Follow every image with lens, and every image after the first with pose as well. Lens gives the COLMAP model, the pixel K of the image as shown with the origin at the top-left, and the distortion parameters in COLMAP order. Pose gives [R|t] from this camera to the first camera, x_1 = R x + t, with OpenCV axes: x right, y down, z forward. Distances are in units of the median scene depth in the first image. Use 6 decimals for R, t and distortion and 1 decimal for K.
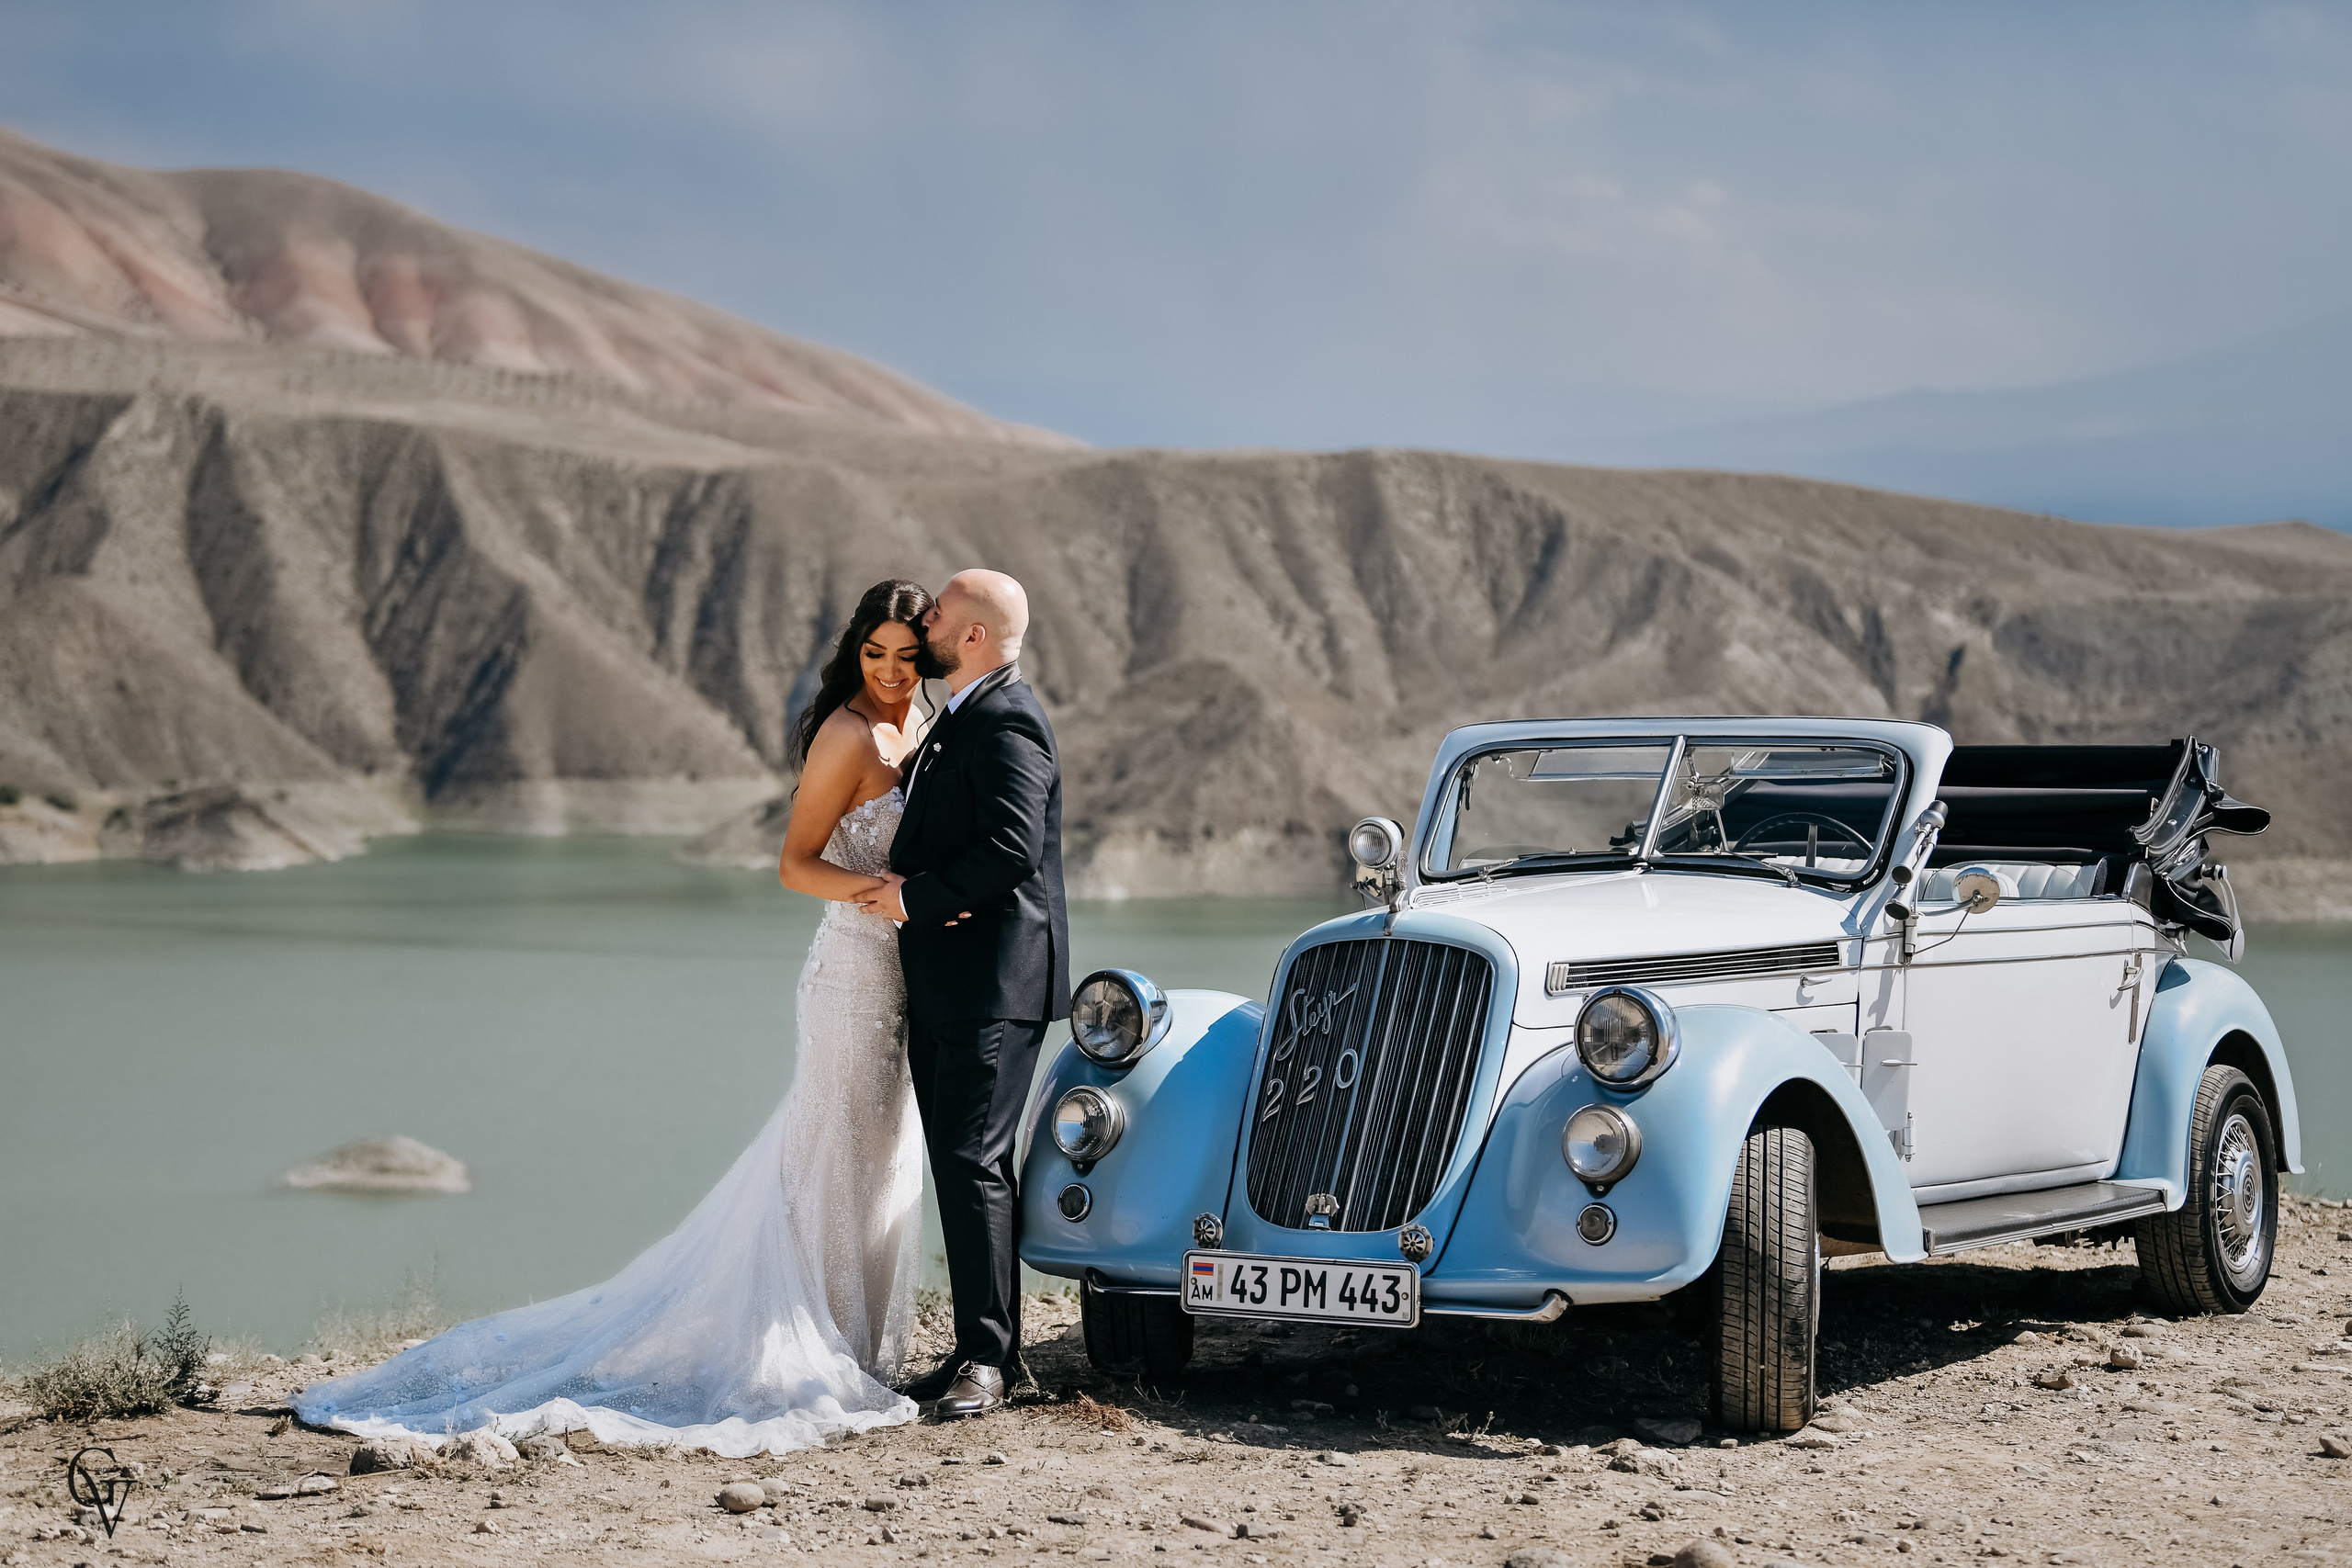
lens RADIAL K [[6018.7, 0, 1118.3], [0, 6018.7, 784.1], [0, 0, 1]] dist [0.267812, -0.457937]
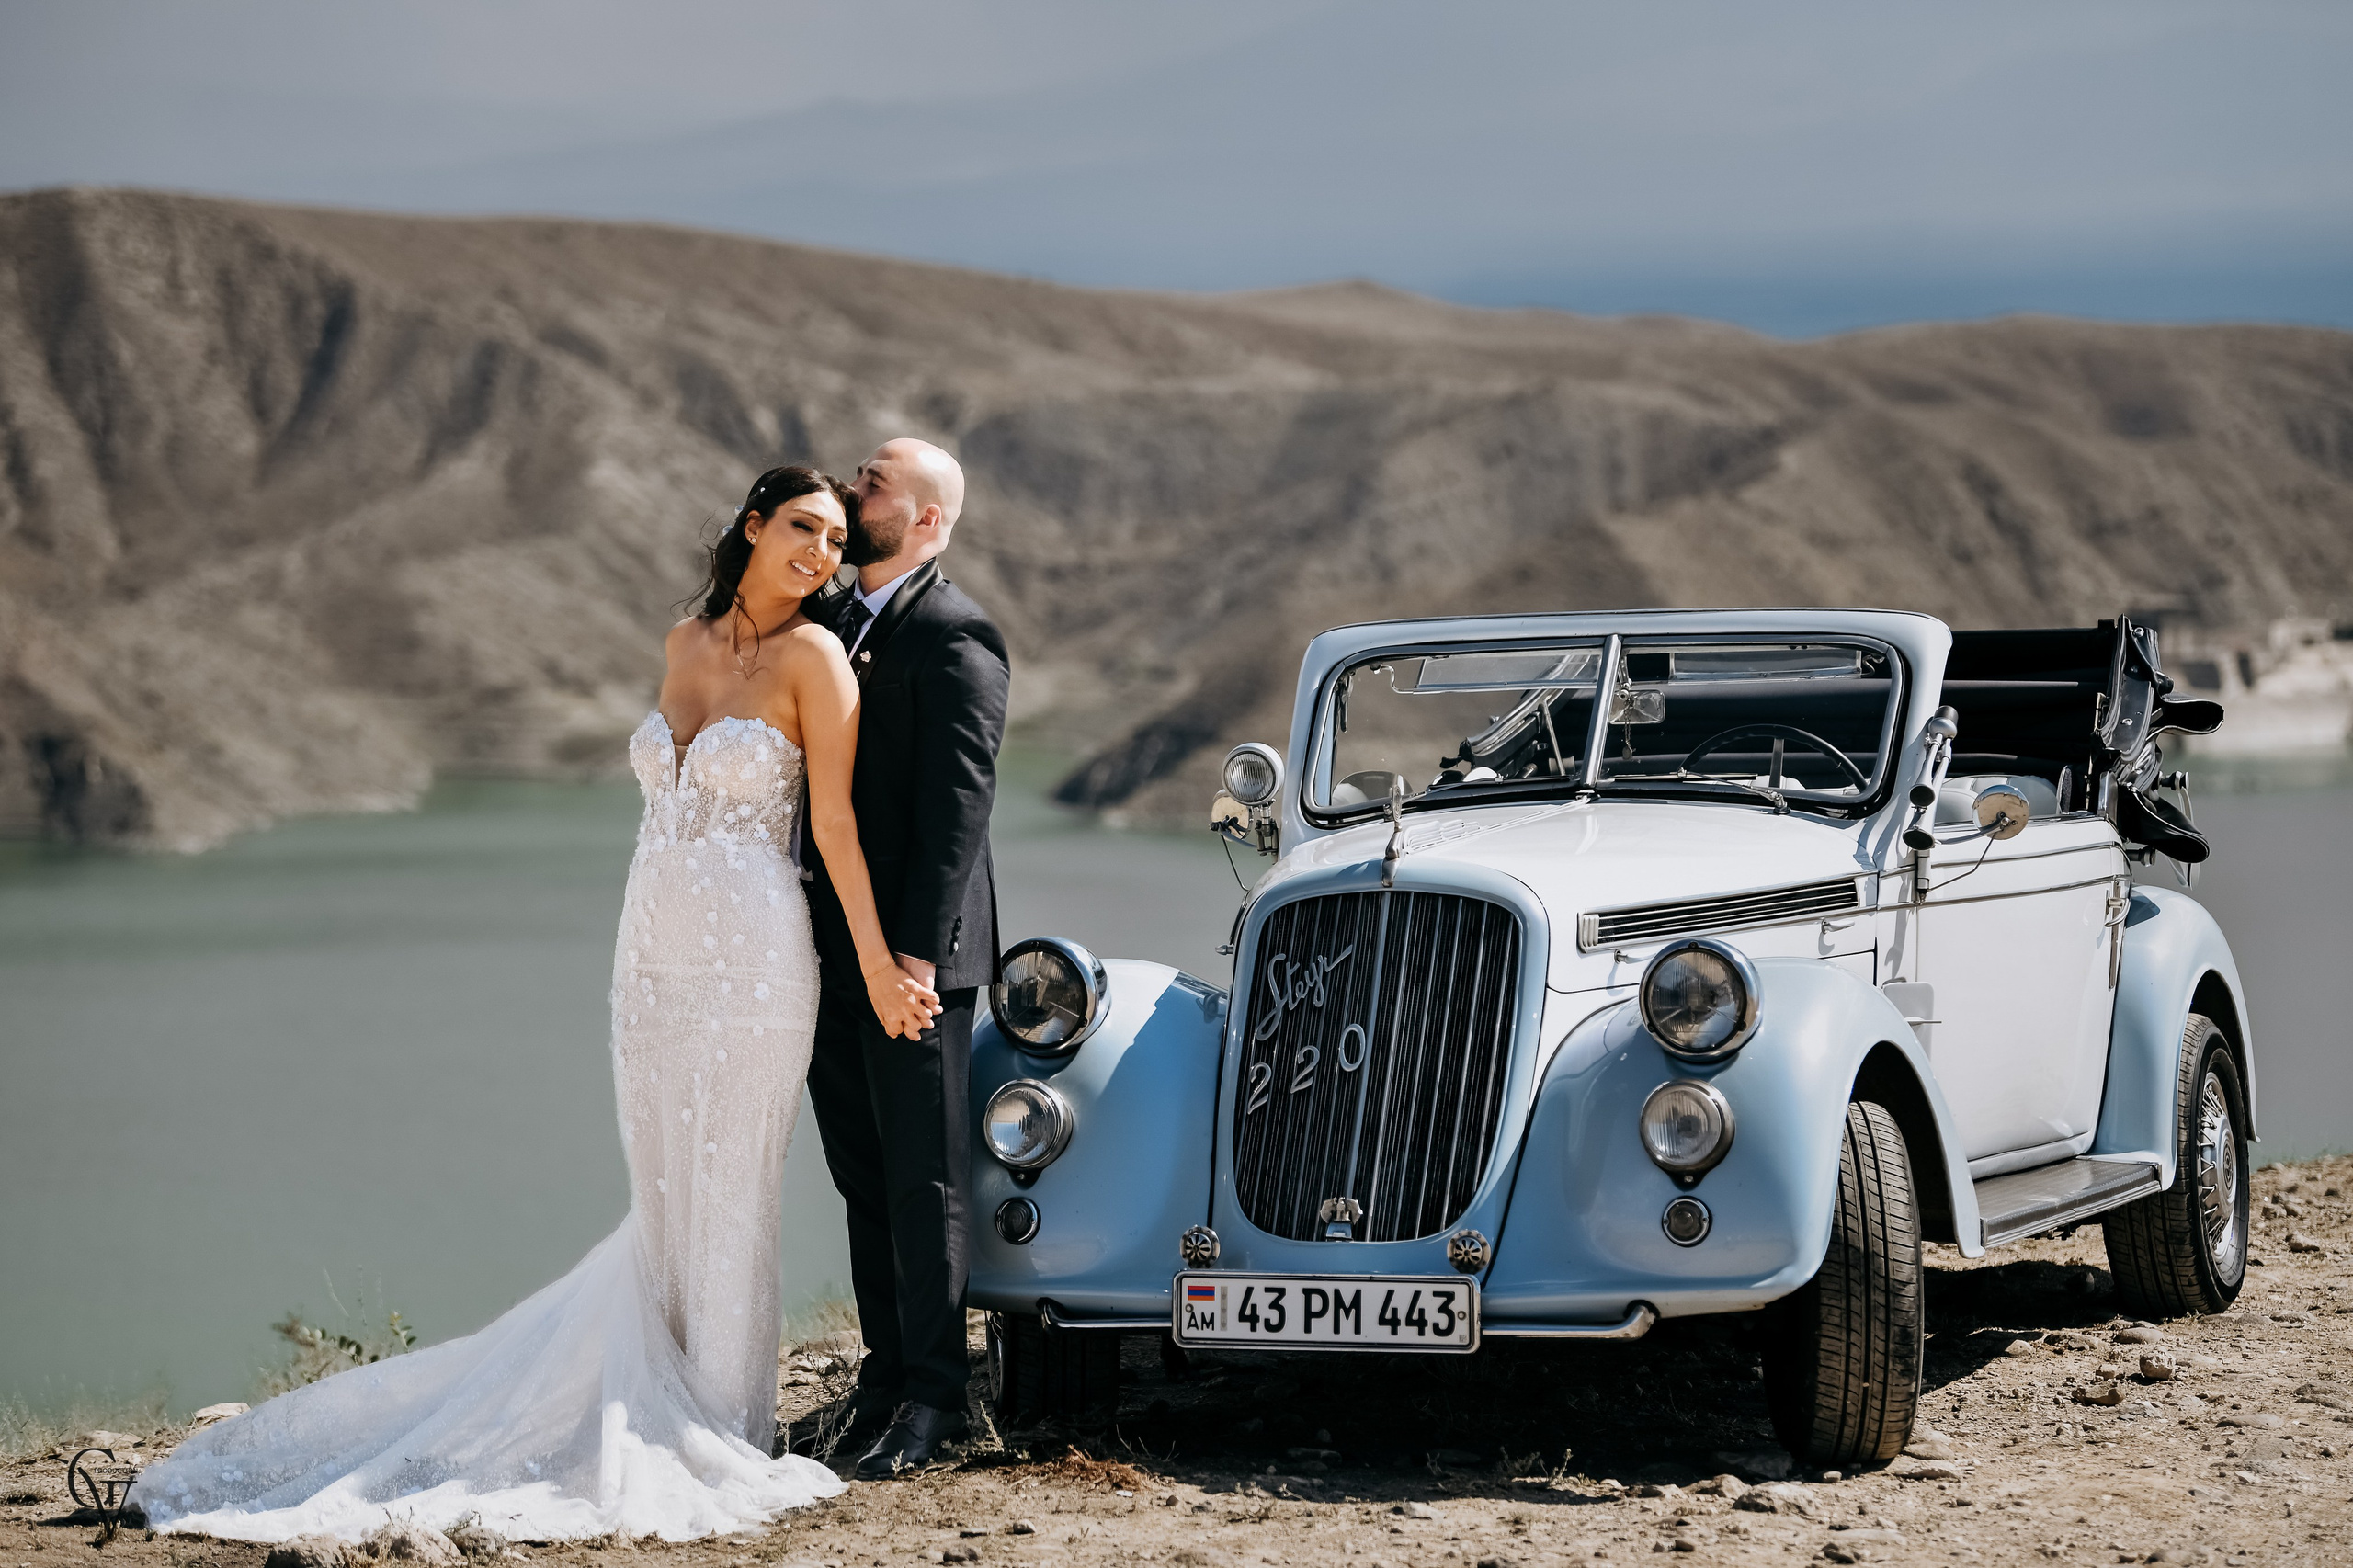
lens RADIAL K [[8689.1, 0, 1176.5], [0, 8689.1, 784.0], [0, 0, 1]] dist [1.139018, -3.502872]
pose [[0.981029, -0.027689, 0.191871, -0.216548], [0.024799, 0.999540, 0.017451, -0.011007], [-0.192266, -0.012362, 0.981265, -0.180550]]
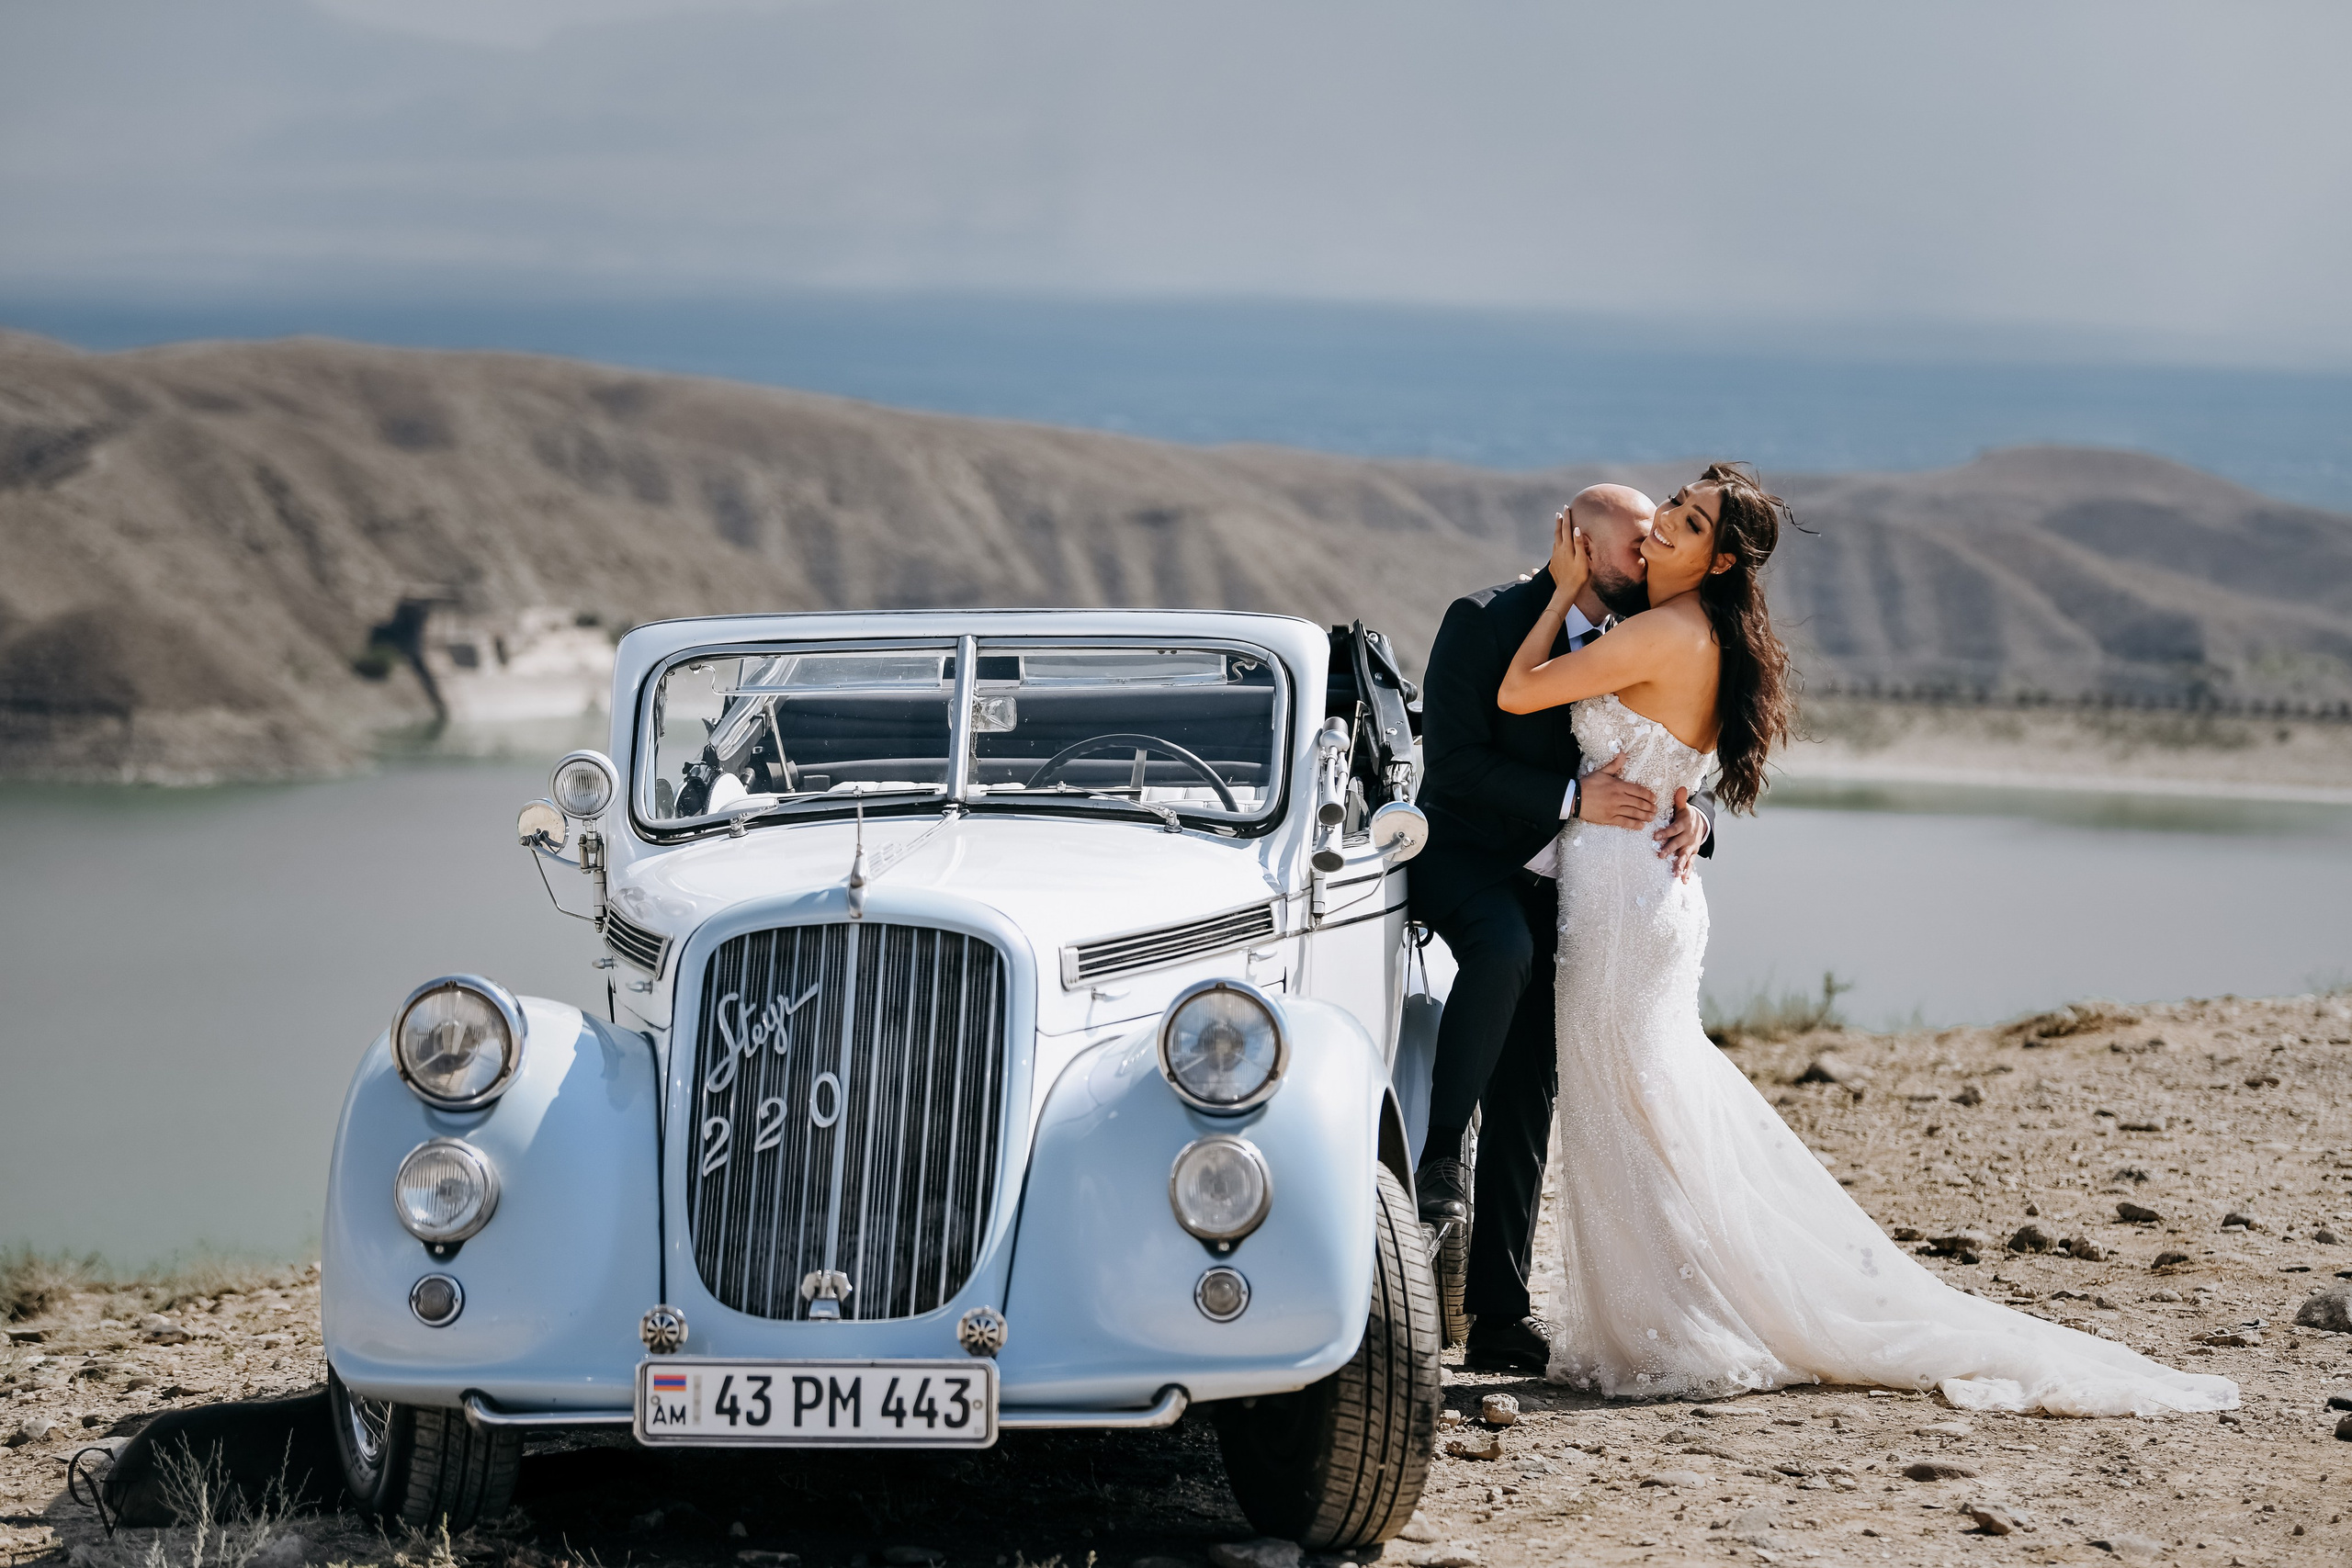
lens RADIAL K [[7301.0, 0, 1180.8], [0, 7301.0, 812.8], [0, 0, 1]] dist [0.742530, -3.725002]
pose [[0.907997, -0.025024, 0.418230, -0.298253], [0.012963, 0.999415, 0.031654, -0.016055], [-0.418777, -0.023321, 0.907790, 0.163287]]
